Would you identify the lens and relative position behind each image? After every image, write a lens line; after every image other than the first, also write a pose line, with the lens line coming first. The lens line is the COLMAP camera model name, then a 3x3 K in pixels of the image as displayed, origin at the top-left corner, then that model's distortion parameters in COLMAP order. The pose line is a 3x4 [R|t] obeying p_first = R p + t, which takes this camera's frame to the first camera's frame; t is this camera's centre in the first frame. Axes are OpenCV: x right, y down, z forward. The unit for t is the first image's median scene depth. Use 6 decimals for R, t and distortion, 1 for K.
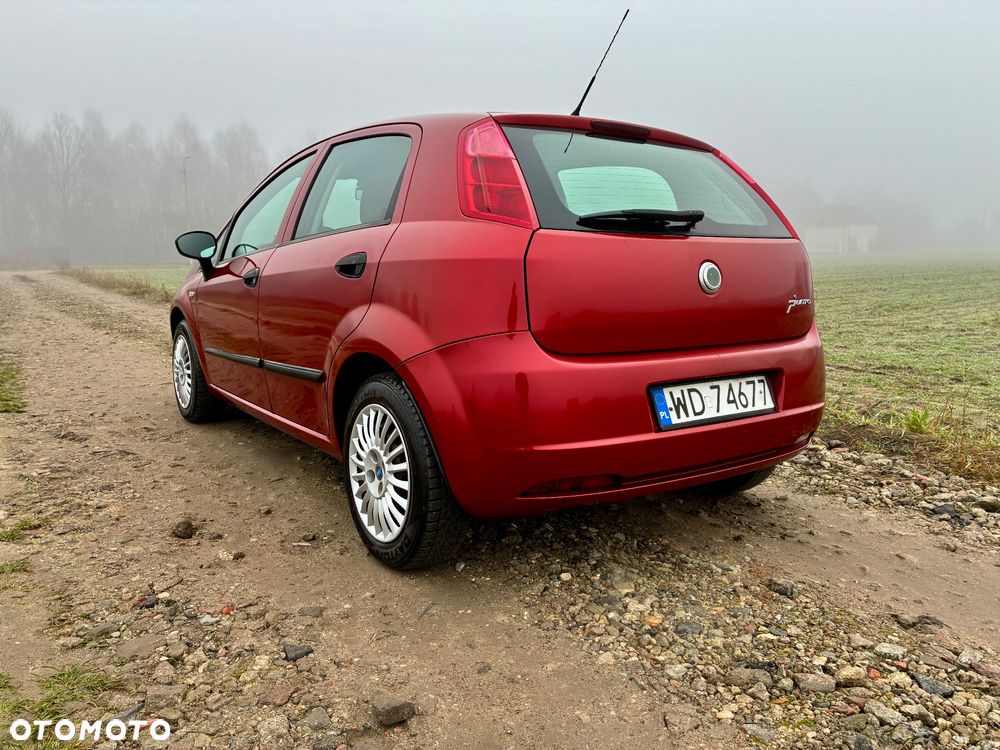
lens RADIAL K [[774.6, 0, 500.0], [0, 774.6, 375.0], [0, 0, 1]] dist [0.063139, -0.099205]
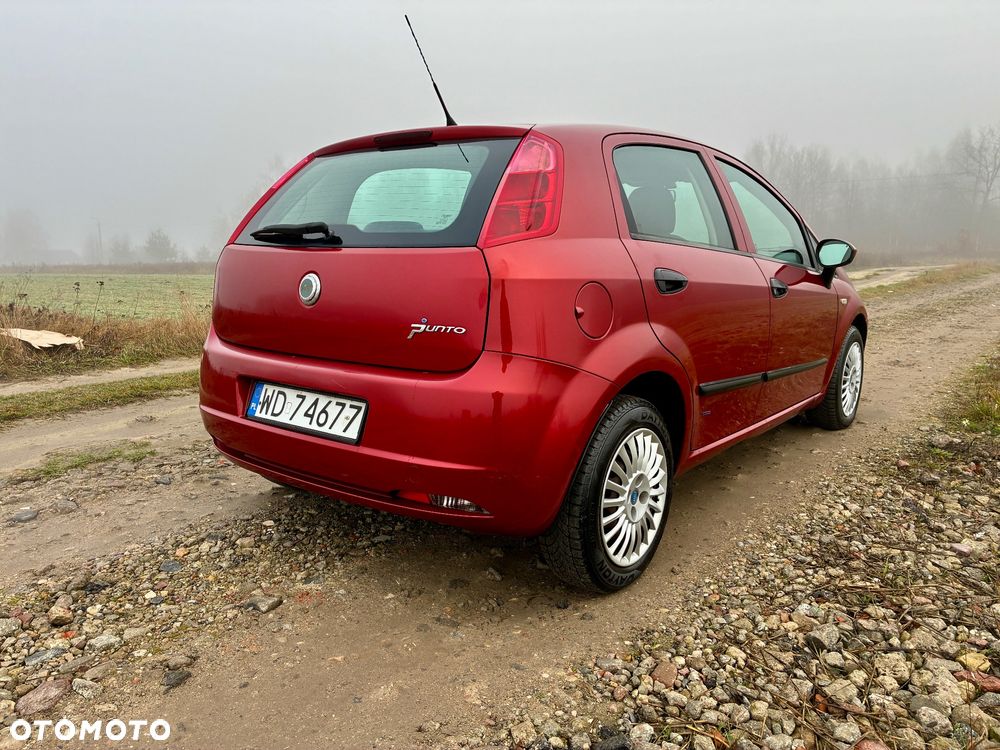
lens RADIAL K [[774.6, 0, 500.0], [0, 774.6, 375.0], [0, 0, 1]] dist [0.063139, -0.099205]
pose [[0.281105, 0.155197, -0.947045, 1.296665], [-0.140359, 0.982874, 0.119407, -0.168721], [0.949357, 0.099361, 0.298074, 0.933810]]
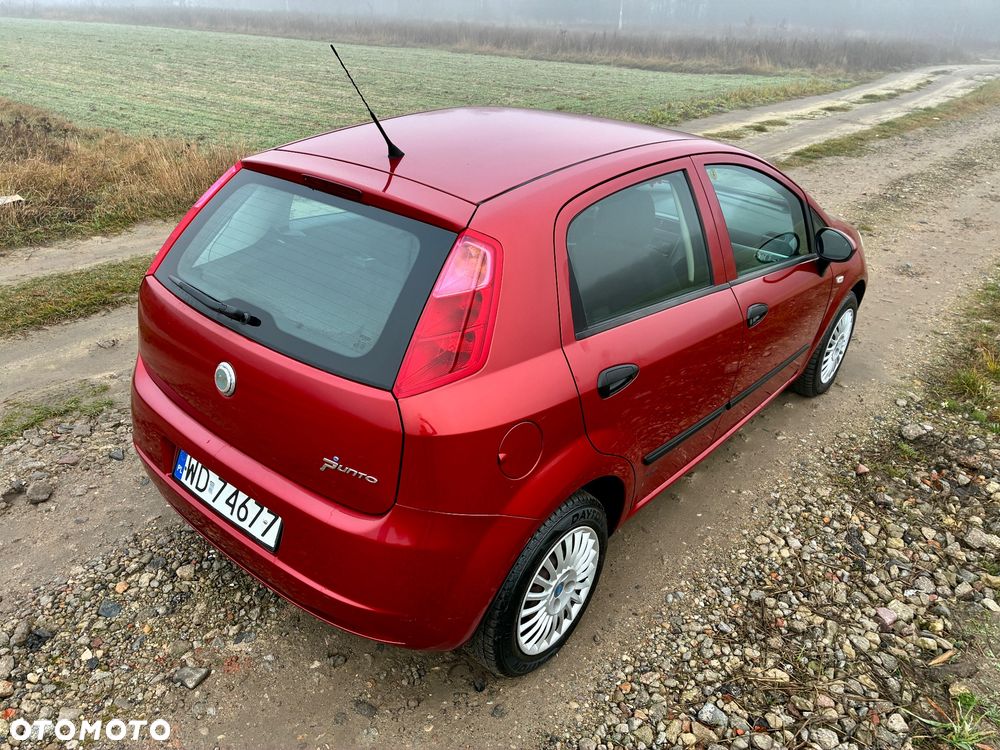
lens RADIAL K [[774.6, 0, 500.0], [0, 774.6, 375.0], [0, 0, 1]] dist [0.063139, -0.099205]
pose [[0.247554, 0.436488, -0.864983, 1.150345], [-0.189280, 0.897356, 0.398654, -0.560216], [0.950205, 0.065035, 0.304763, 1.016136]]
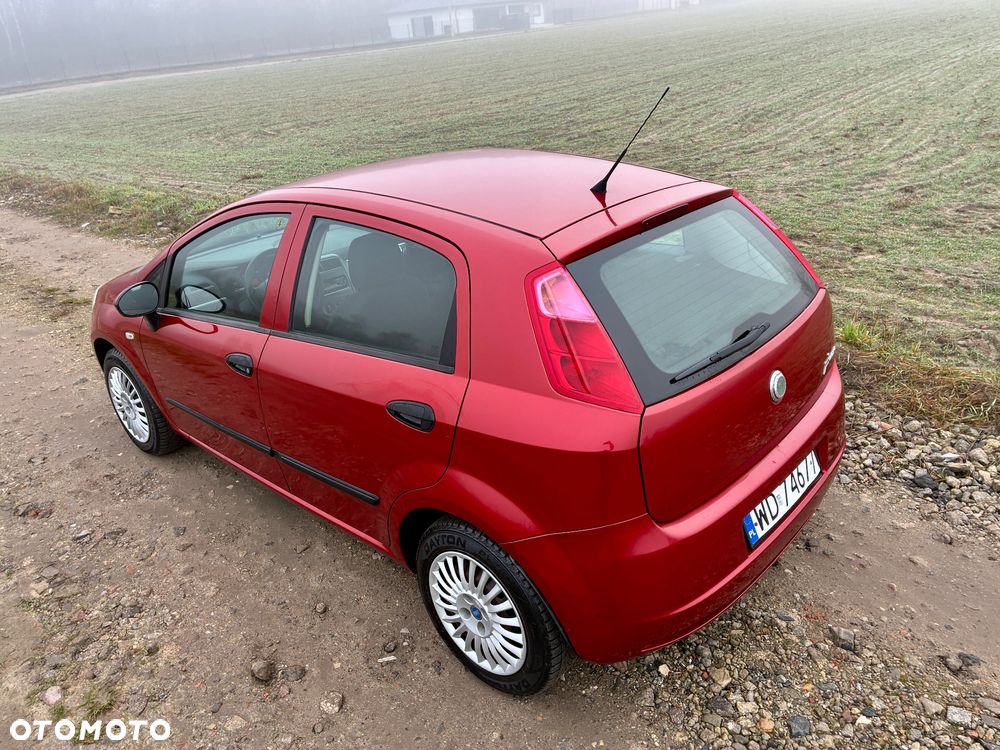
lens RADIAL K [[772.6, 0, 512.2], [0, 772.6, 371.3], [0, 0, 1]] dist [0.067216, -0.102810]
pose [[0.970895, -0.162777, 0.175691, -0.241895], [0.110332, 0.955052, 0.275142, -0.457785], [-0.212581, -0.247750, 0.945214, 0.110816]]
